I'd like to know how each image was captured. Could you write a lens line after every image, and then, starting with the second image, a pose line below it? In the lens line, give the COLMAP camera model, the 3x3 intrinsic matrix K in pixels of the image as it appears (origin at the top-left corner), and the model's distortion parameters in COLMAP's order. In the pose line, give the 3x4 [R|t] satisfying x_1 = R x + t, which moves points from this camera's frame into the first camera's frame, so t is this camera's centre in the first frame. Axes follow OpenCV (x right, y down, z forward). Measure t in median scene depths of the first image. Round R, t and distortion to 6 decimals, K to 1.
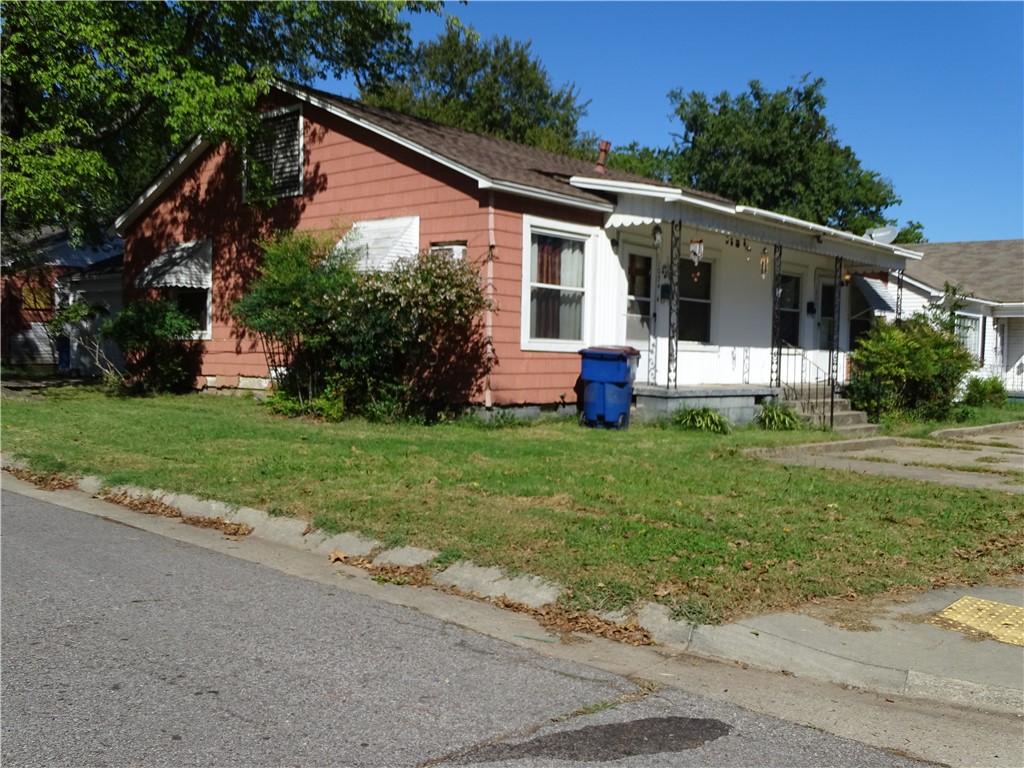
lens RADIAL K [[962.5, 0, 512.0], [0, 962.5, 384.0], [0, 0, 1]] dist [-0.055103, -0.000658]
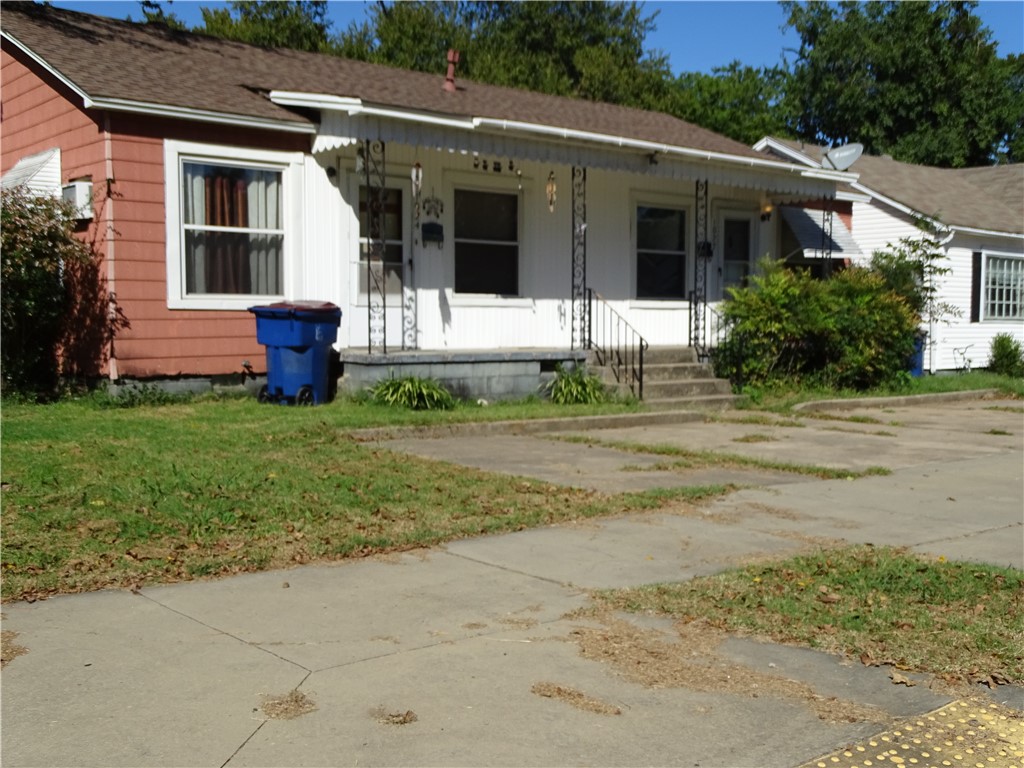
lens RADIAL K [[1118.9, 0, 512.0], [0, 1118.9, 384.0], [0, 0, 1]] dist [-0.026649, 0.013872]
pose [[0.993519, -0.015356, -0.112624, 0.346612], [0.018131, 0.999556, 0.023659, 0.009455], [0.112211, -0.025547, 0.993356, 0.087429]]
